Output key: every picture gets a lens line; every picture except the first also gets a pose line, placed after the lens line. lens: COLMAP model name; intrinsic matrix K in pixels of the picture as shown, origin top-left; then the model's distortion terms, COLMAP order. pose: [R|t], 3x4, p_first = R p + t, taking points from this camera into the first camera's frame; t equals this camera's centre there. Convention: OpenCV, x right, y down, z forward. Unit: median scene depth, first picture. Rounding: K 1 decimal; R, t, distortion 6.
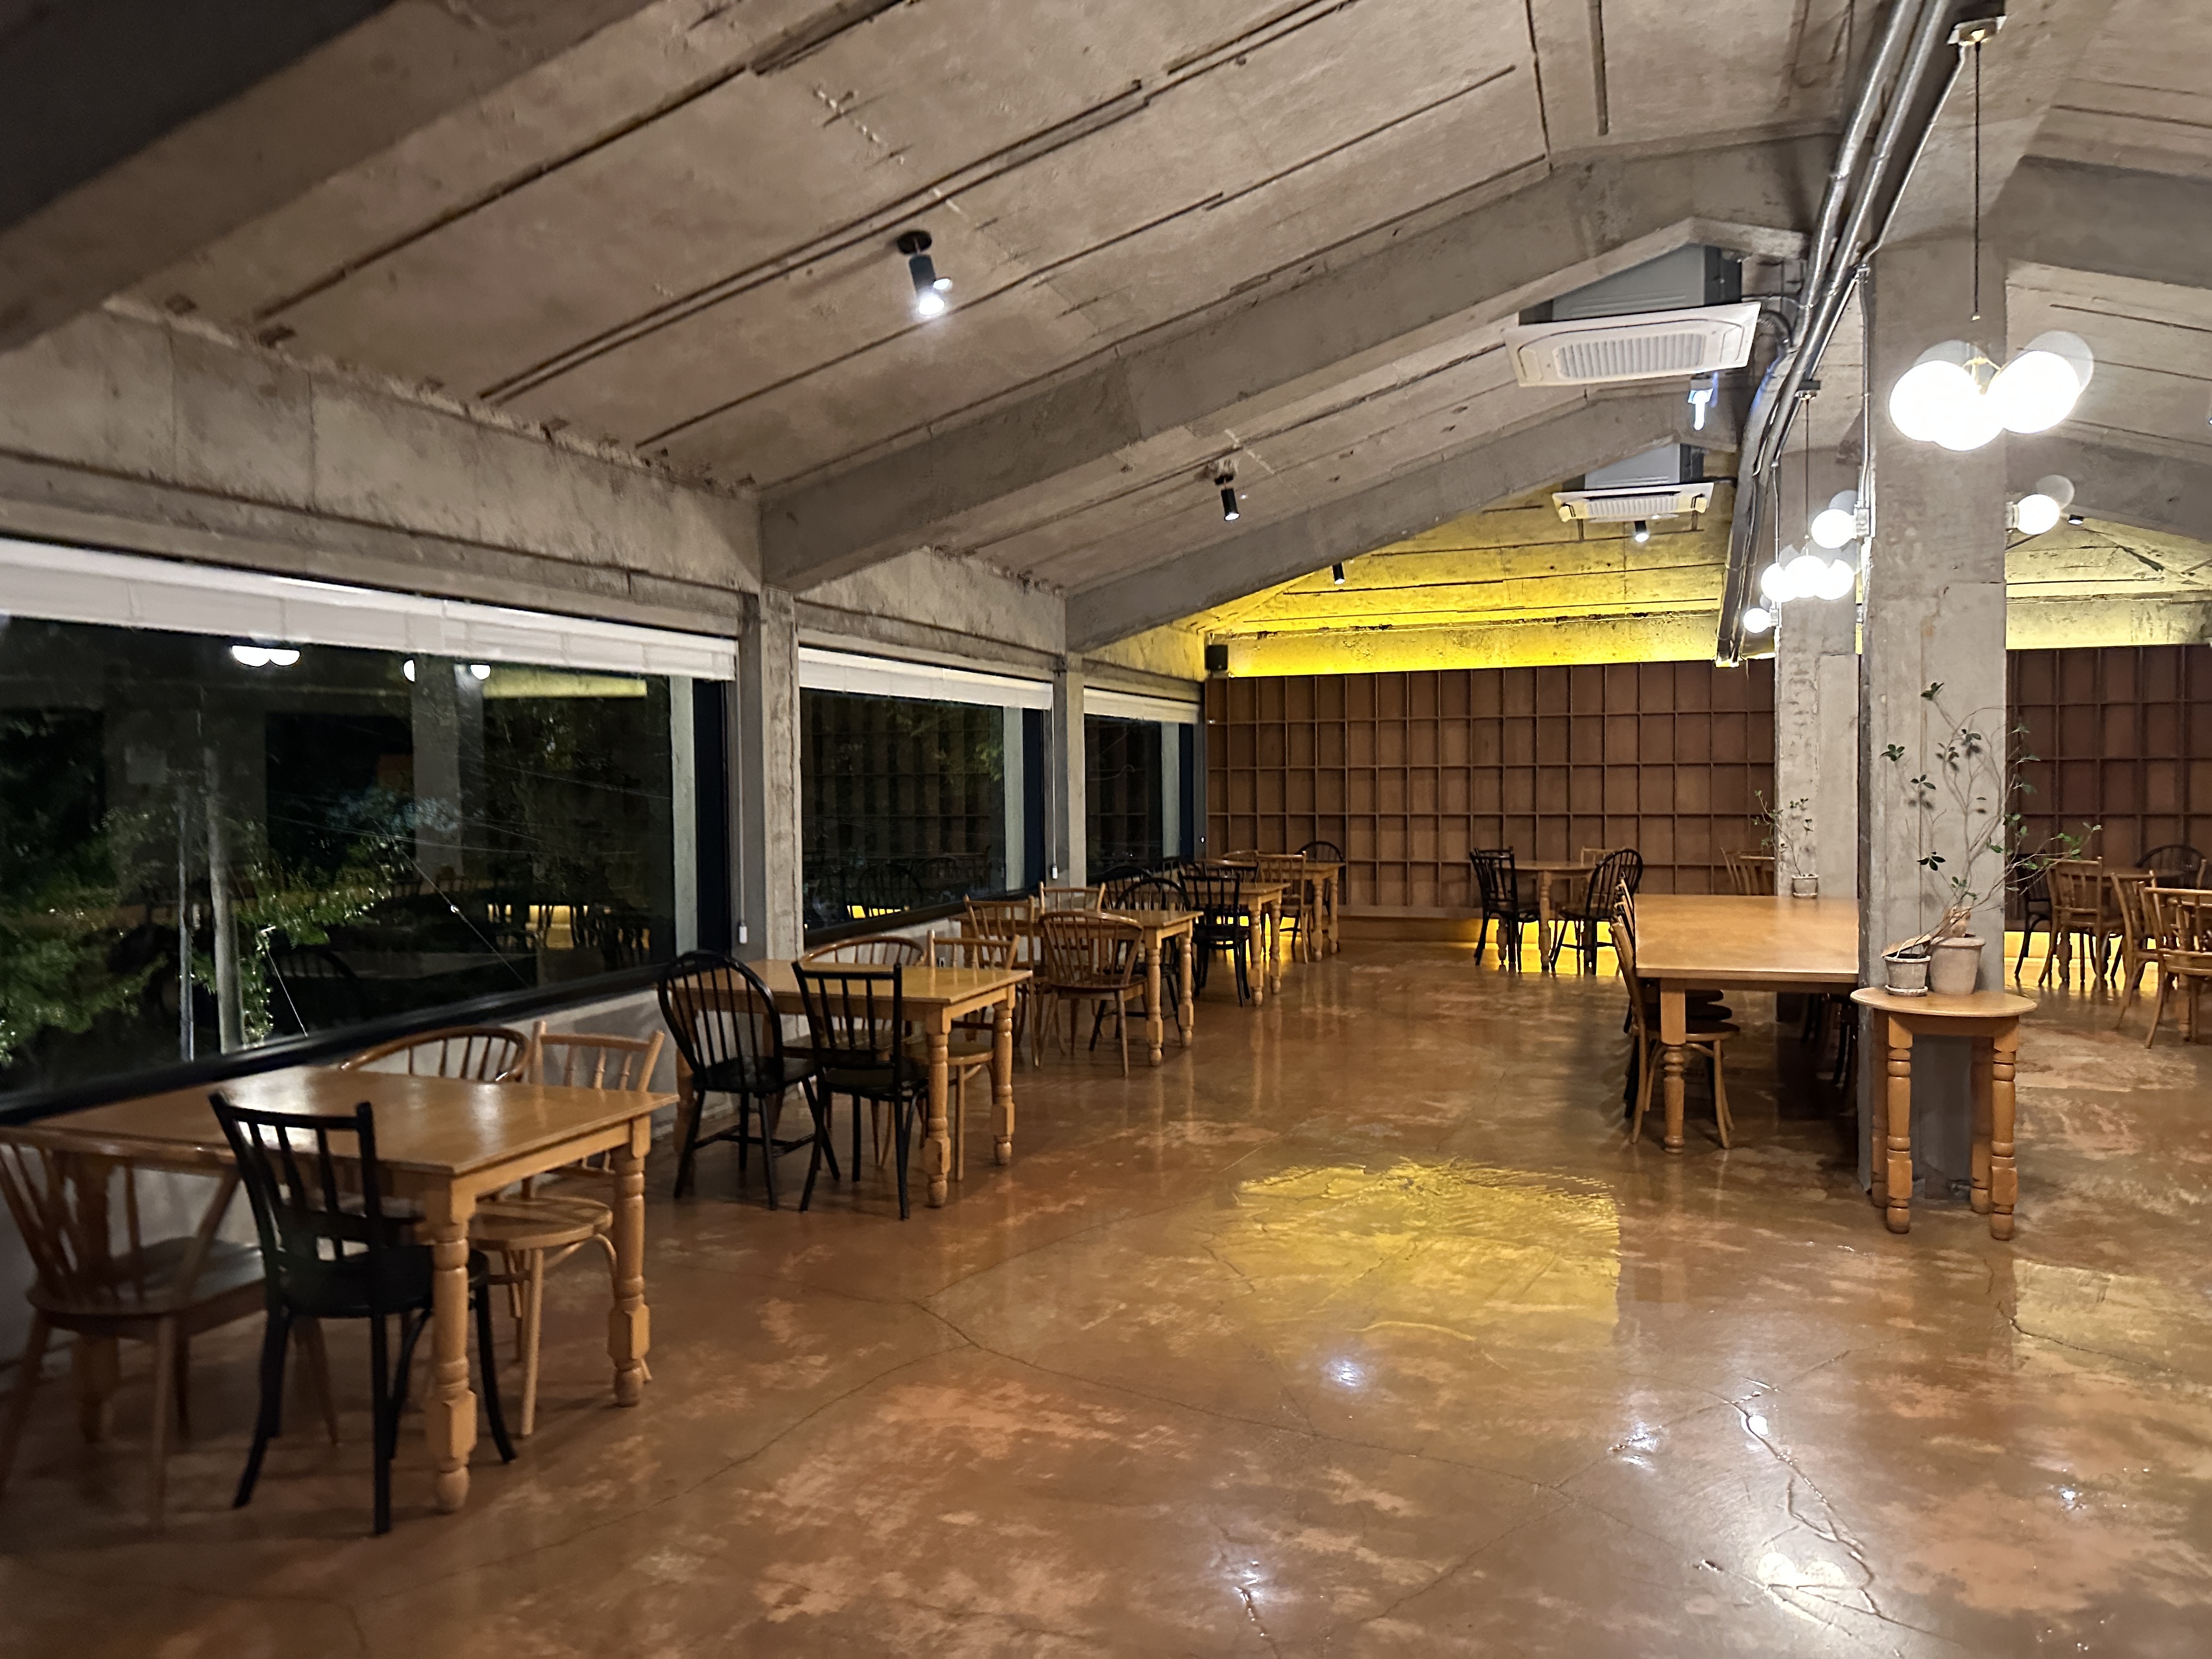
lens RADIAL K [[1597.0, 0, 1104.8], [0, 1597.0, 826.3], [0, 0, 1]] dist [0.041112, -0.029743]
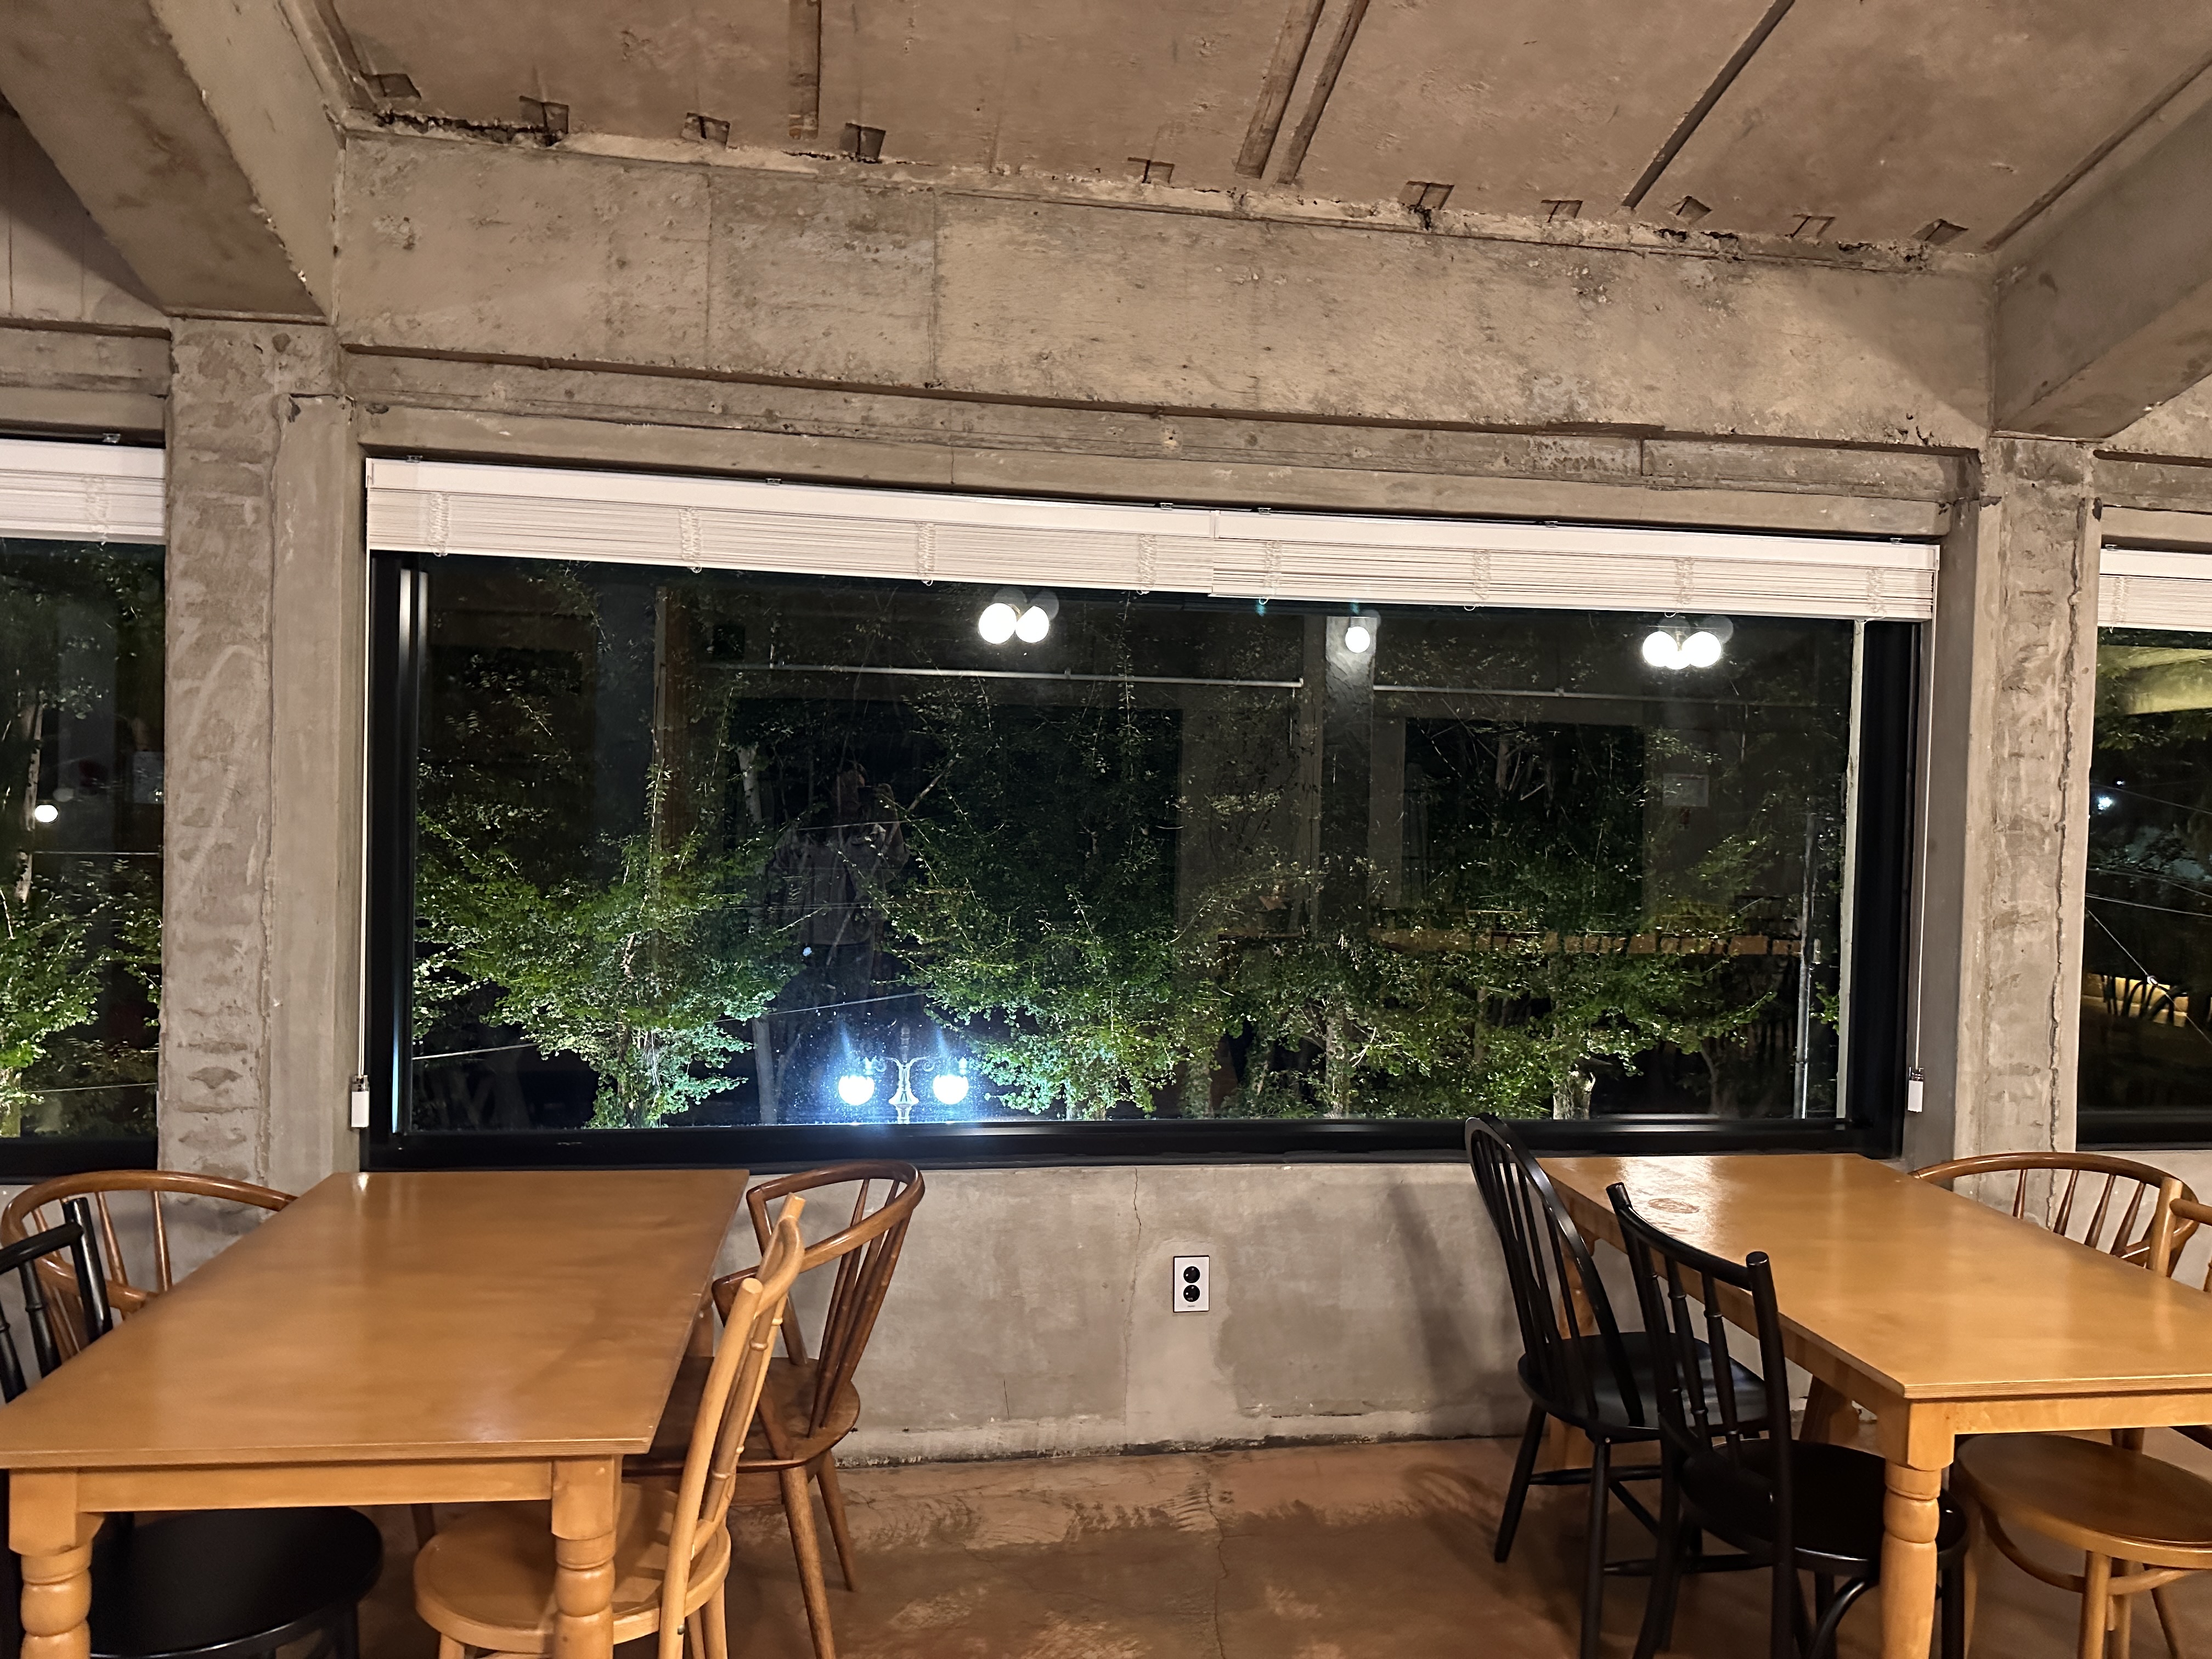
lens RADIAL K [[1597.0, 0, 1106.1], [0, 1597.0, 834.2], [0, 0, 1]] dist [0.041112, -0.029743]
pose [[0.487299, 0.042379, -0.872206, 0.122796], [-0.055359, 0.998312, 0.017578, -0.016069], [0.871479, 0.039719, 0.488823, 0.575030]]
